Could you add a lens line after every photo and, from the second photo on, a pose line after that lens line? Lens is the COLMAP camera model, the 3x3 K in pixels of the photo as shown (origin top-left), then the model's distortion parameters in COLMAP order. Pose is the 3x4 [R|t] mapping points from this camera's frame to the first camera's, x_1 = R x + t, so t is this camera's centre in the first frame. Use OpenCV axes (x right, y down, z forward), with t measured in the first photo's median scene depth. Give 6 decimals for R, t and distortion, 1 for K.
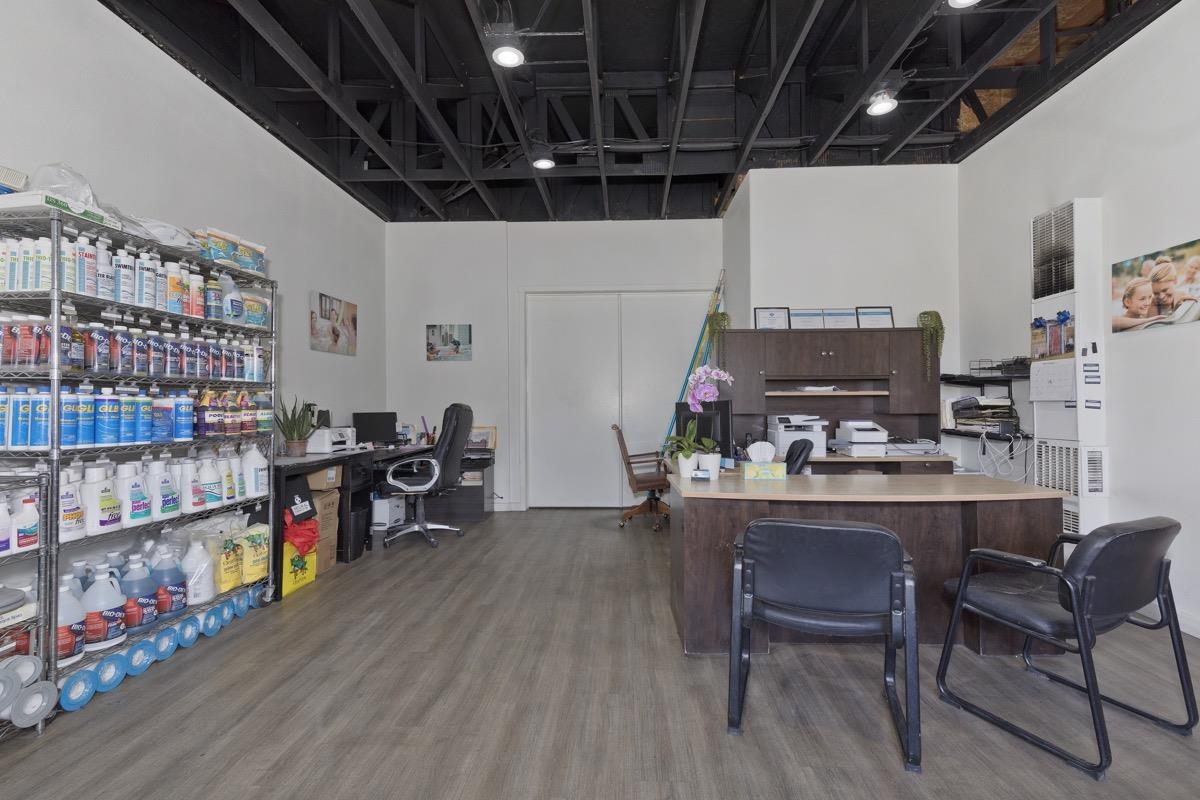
lens RADIAL K [[534.7, 0, 605.2], [0, 534.7, 399.0], [0, 0, 1]] dist [0.008656, -0.001530]
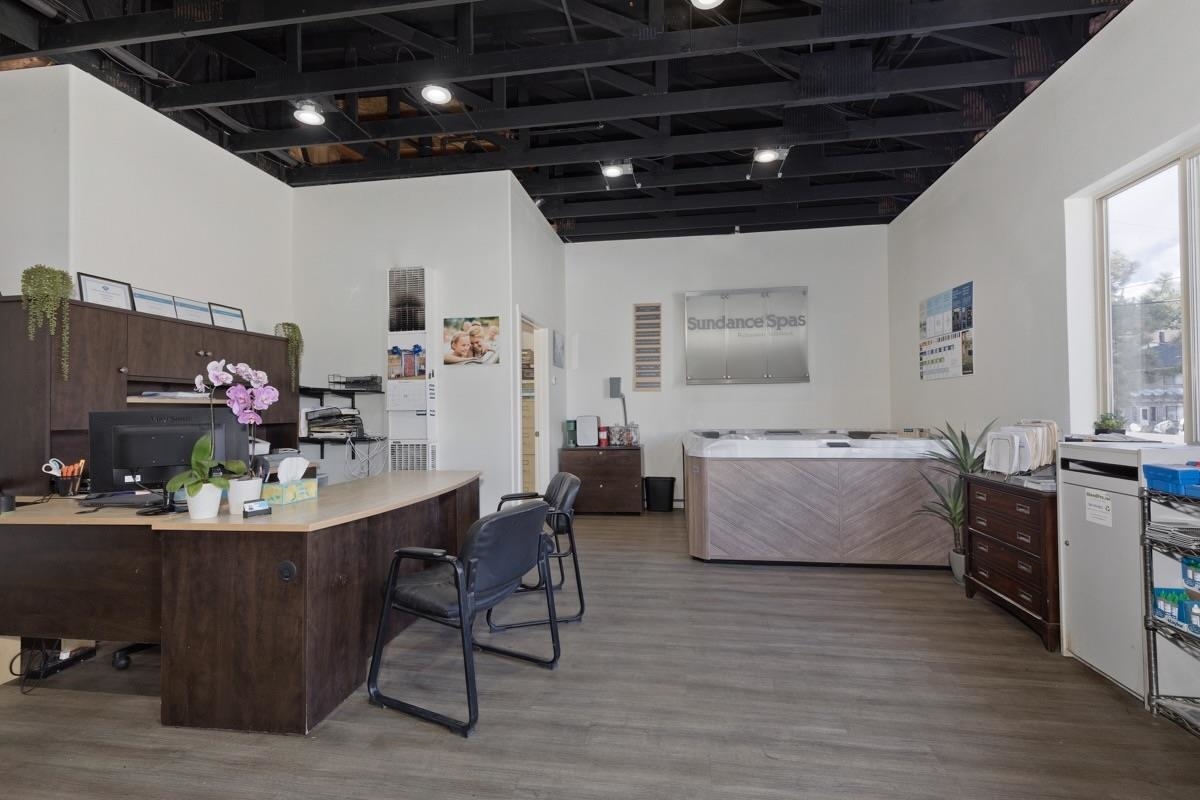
lens RADIAL K [[534.7, 0, 604.5], [0, 534.7, 399.6], [0, 0, 1]] dist [0.008656, -0.001530]
pose [[0.118033, 0.023458, 0.992733, -0.452964], [-0.002369, 0.999725, -0.023342, 0.006655], [-0.993007, 0.000403, 0.118056, 0.374593]]
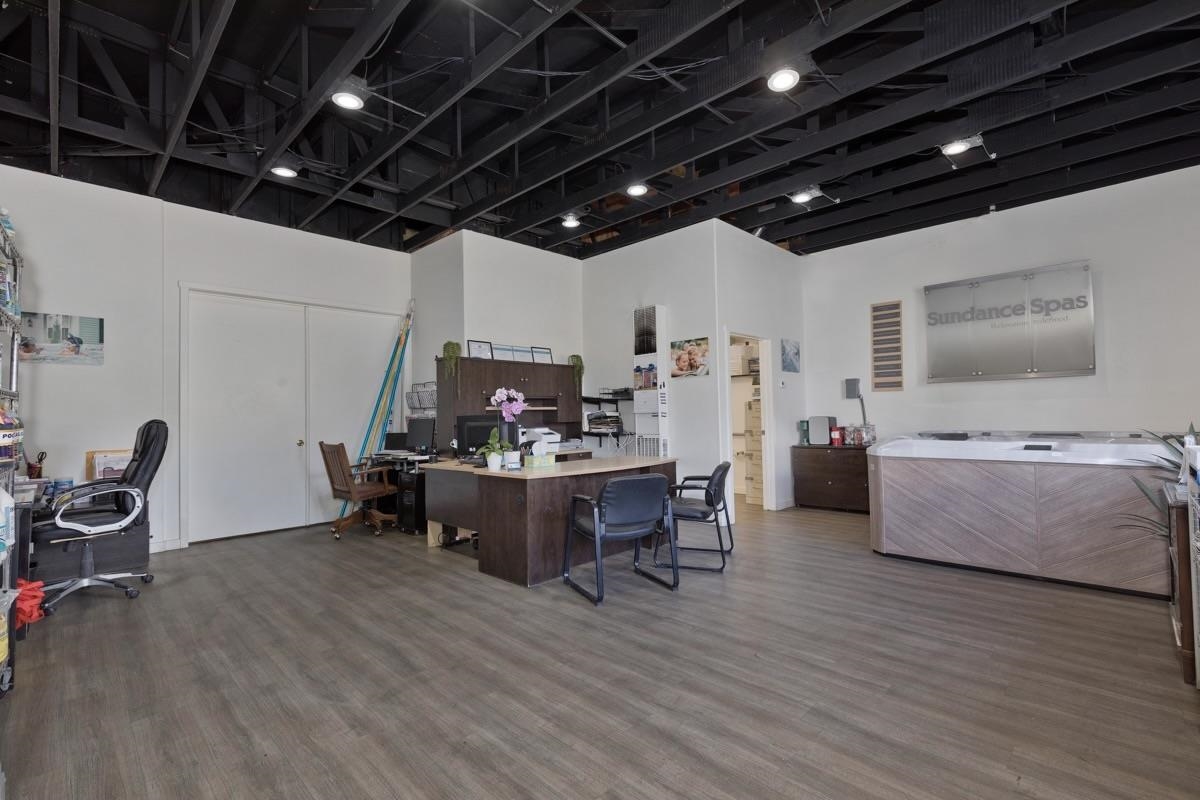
lens RADIAL K [[534.7, 0, 604.1], [0, 534.7, 398.4], [0, 0, 1]] dist [0.008656, -0.001530]
pose [[0.674934, 0.016278, 0.737698, -0.617100], [0.005554, 0.999616, -0.027139, 0.002930], [-0.737857, 0.022414, 0.674585, -0.112108]]
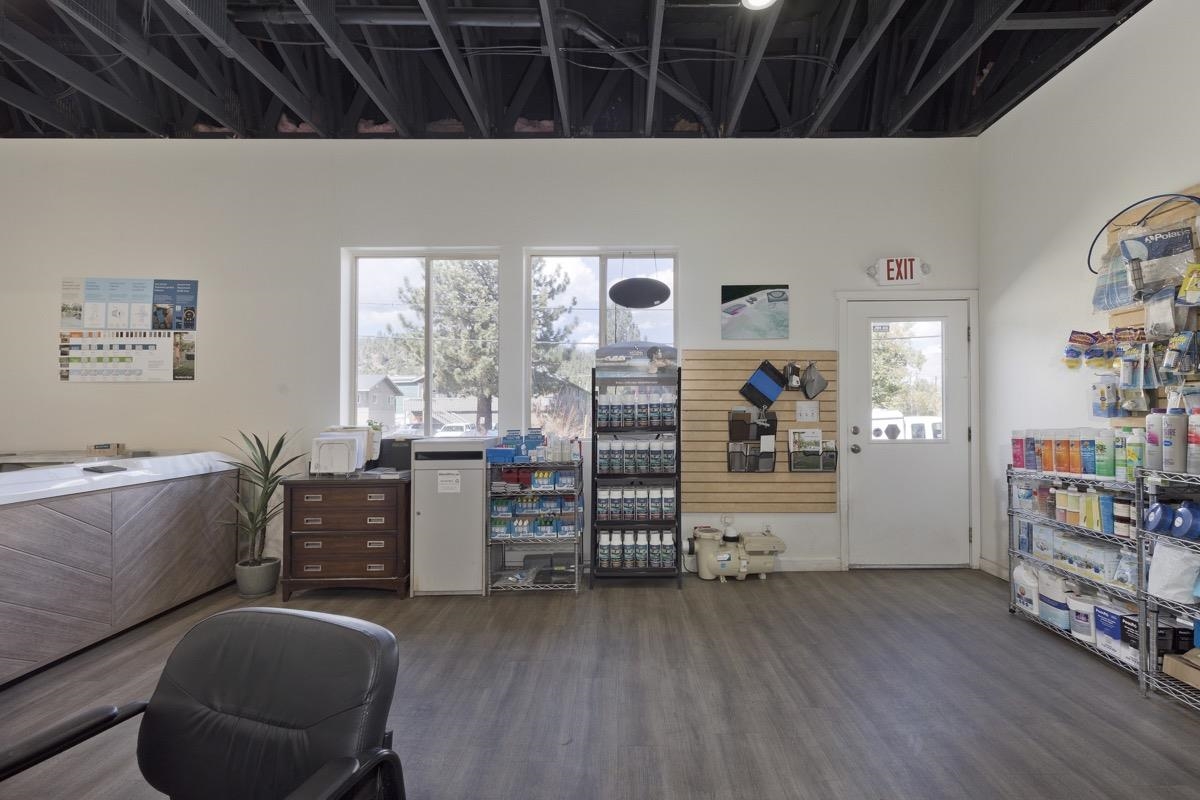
lens RADIAL K [[534.7, 0, 621.0], [0, 534.7, 397.4], [0, 0, 1]] dist [0.008656, -0.001530]
pose [[-0.998879, 0.012317, -0.045713, 0.041616], [0.014037, 0.999199, -0.037486, 0.008083], [0.045215, -0.038086, -0.998251, 0.911236]]
